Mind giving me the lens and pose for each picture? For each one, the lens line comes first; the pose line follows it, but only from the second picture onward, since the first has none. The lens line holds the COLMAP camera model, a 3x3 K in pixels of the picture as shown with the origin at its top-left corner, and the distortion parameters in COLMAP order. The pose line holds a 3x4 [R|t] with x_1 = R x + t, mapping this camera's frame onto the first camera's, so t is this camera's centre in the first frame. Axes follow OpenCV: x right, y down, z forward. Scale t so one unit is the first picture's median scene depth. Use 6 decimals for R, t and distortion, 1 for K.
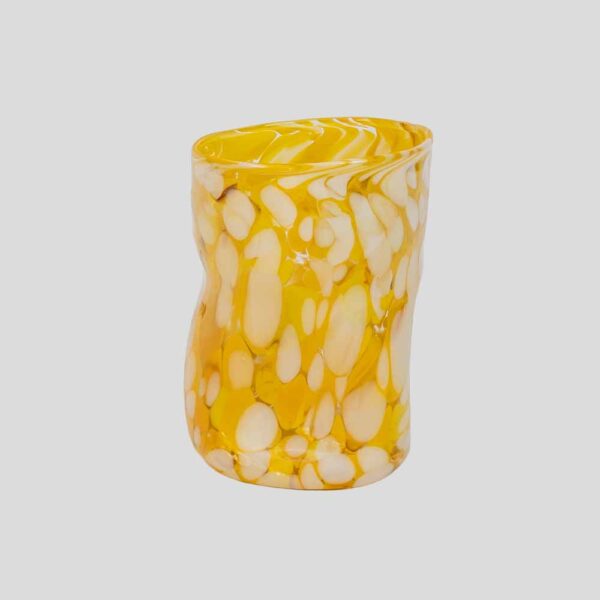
lens RADIAL K [[2304.4, 0, 301.5], [0, 2304.4, 298.3], [0, 0, 1]] dist [0.362196, 0.000000]
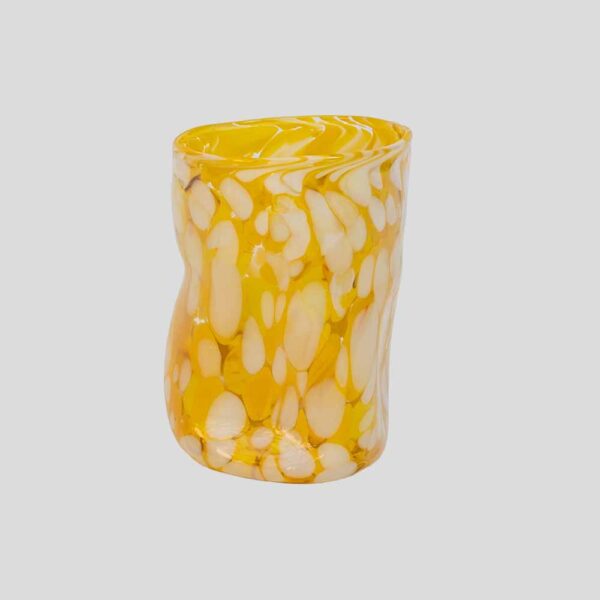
lens RADIAL K [[2304.4, 0, 298.6], [0, 2304.4, 301.4], [0, 0, 1]] dist [0.362196, 0.000000]
pose [[0.980600, 0.062338, -0.185843, 0.199088], [-0.062320, 0.998039, 0.005942, -0.002526], [0.185849, 0.005755, 0.982561, 0.009227]]
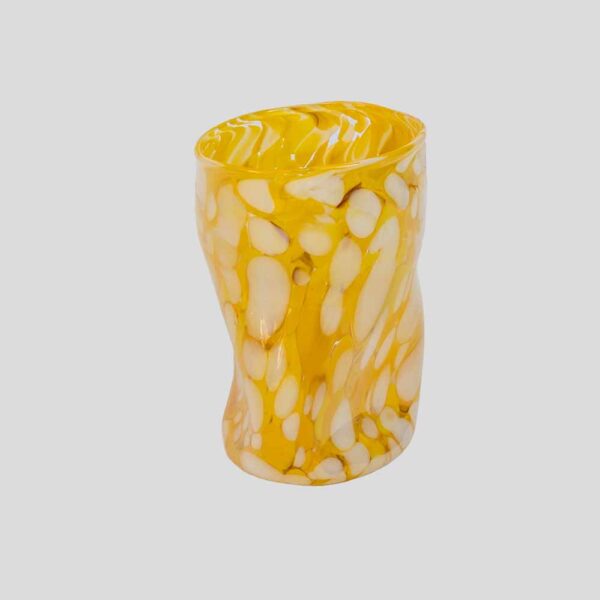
lens RADIAL K [[2304.4, 0, 299.8], [0, 2304.4, 300.5], [0, 0, 1]] dist [0.362196, 0.000000]
pose [[0.458571, -0.286156, 0.841325, -0.865630], [0.279833, 0.945072, 0.168918, -0.171654], [-0.843449, 0.157969, 0.513458, 0.496080]]
